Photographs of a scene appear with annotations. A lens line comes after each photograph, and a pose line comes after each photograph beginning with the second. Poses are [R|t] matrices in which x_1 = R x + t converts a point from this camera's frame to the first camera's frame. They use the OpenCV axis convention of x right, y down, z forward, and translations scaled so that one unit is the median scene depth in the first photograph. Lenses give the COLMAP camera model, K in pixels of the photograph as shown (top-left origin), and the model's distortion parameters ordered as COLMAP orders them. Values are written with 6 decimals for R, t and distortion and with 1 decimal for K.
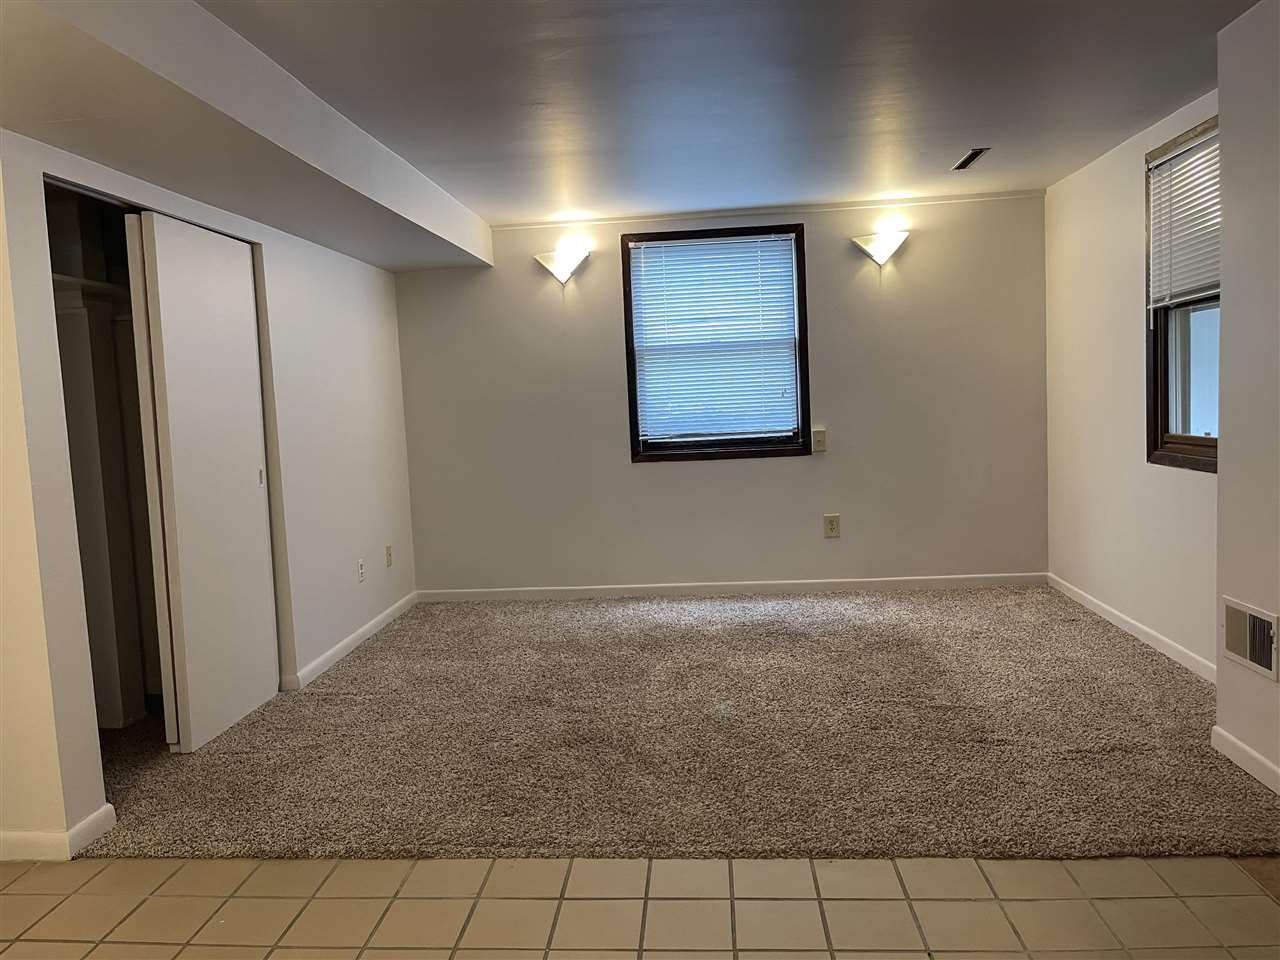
lens RADIAL K [[975.0, 0, 645.7], [0, 975.0, 473.8], [0, 0, 1]] dist [0.063104, -0.085346]
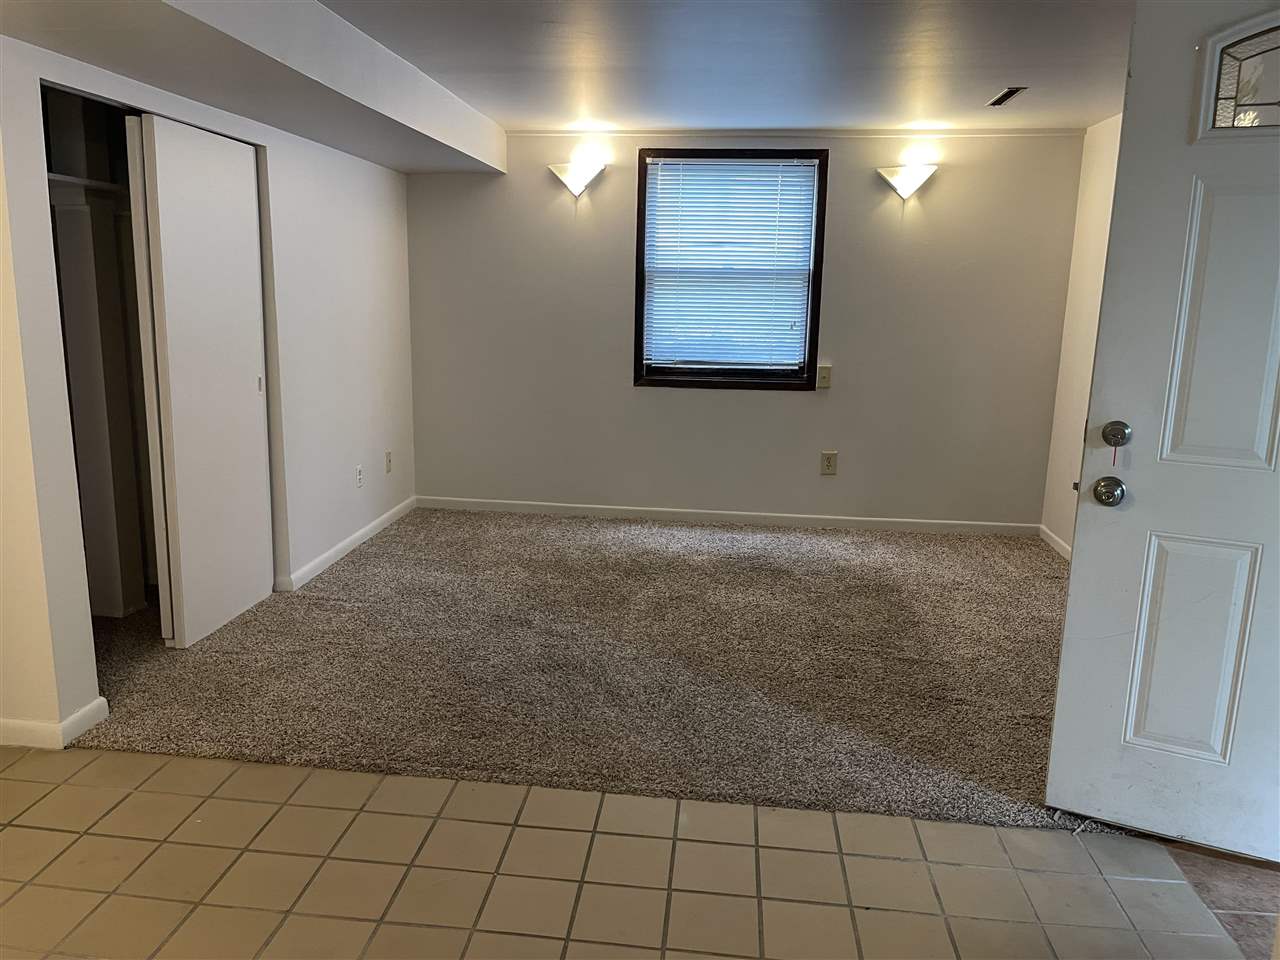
lens RADIAL K [[975.0, 0, 632.3], [0, 975.0, 487.5], [0, 0, 1]] dist [0.063104, -0.085346]
pose [[0.996994, 0.073267, -0.025213, 0.023052], [-0.069776, 0.990440, 0.118995, -0.036733], [0.033690, -0.116878, 0.992575, -0.004387]]
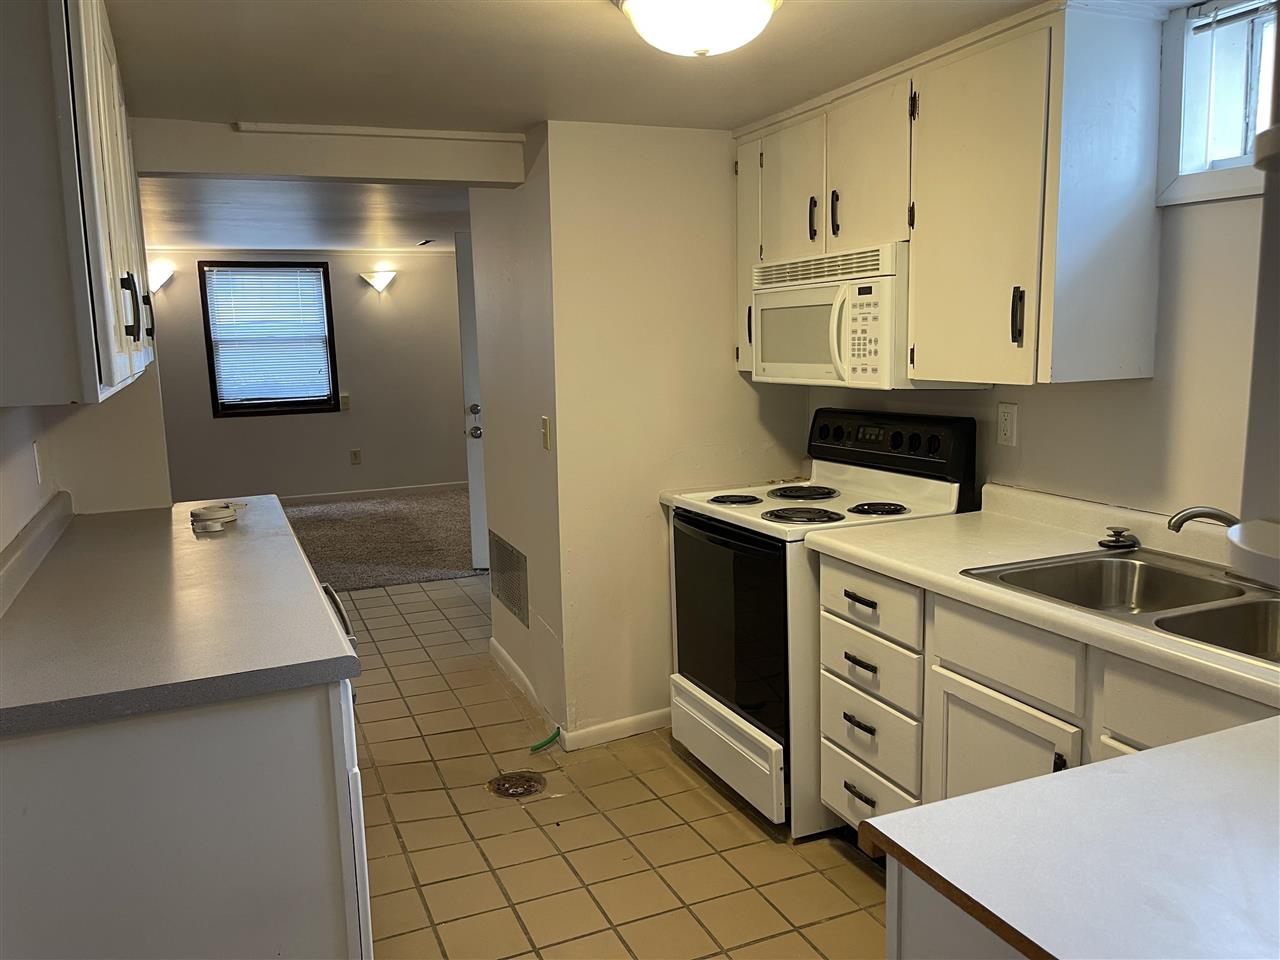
lens RADIAL K [[975.0, 0, 634.8], [0, 975.0, 489.7], [0, 0, 1]] dist [0.063104, -0.085346]
pose [[0.894527, -0.048970, 0.444323, -0.149603], [0.018038, 0.997126, 0.073581, -0.002045], [-0.446649, -0.057806, 0.892840, -0.829638]]
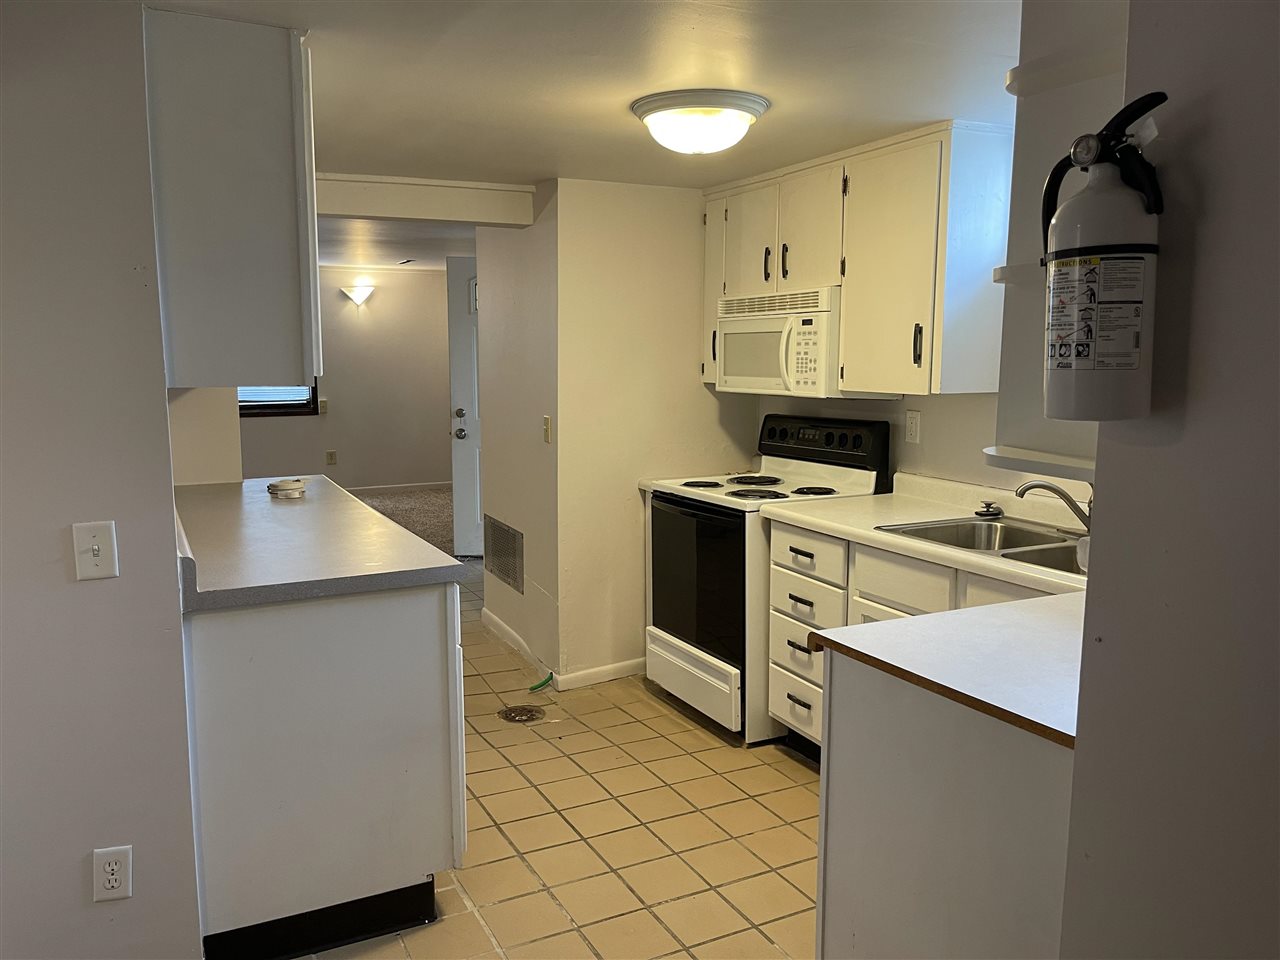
lens RADIAL K [[975.0, 0, 632.2], [0, 975.0, 489.7], [0, 0, 1]] dist [0.063104, -0.085346]
pose [[0.864056, -0.026283, 0.502710, -0.288890], [-0.002799, 0.998370, 0.057009, 0.015213], [-0.503389, -0.050666, 0.862573, -0.983286]]
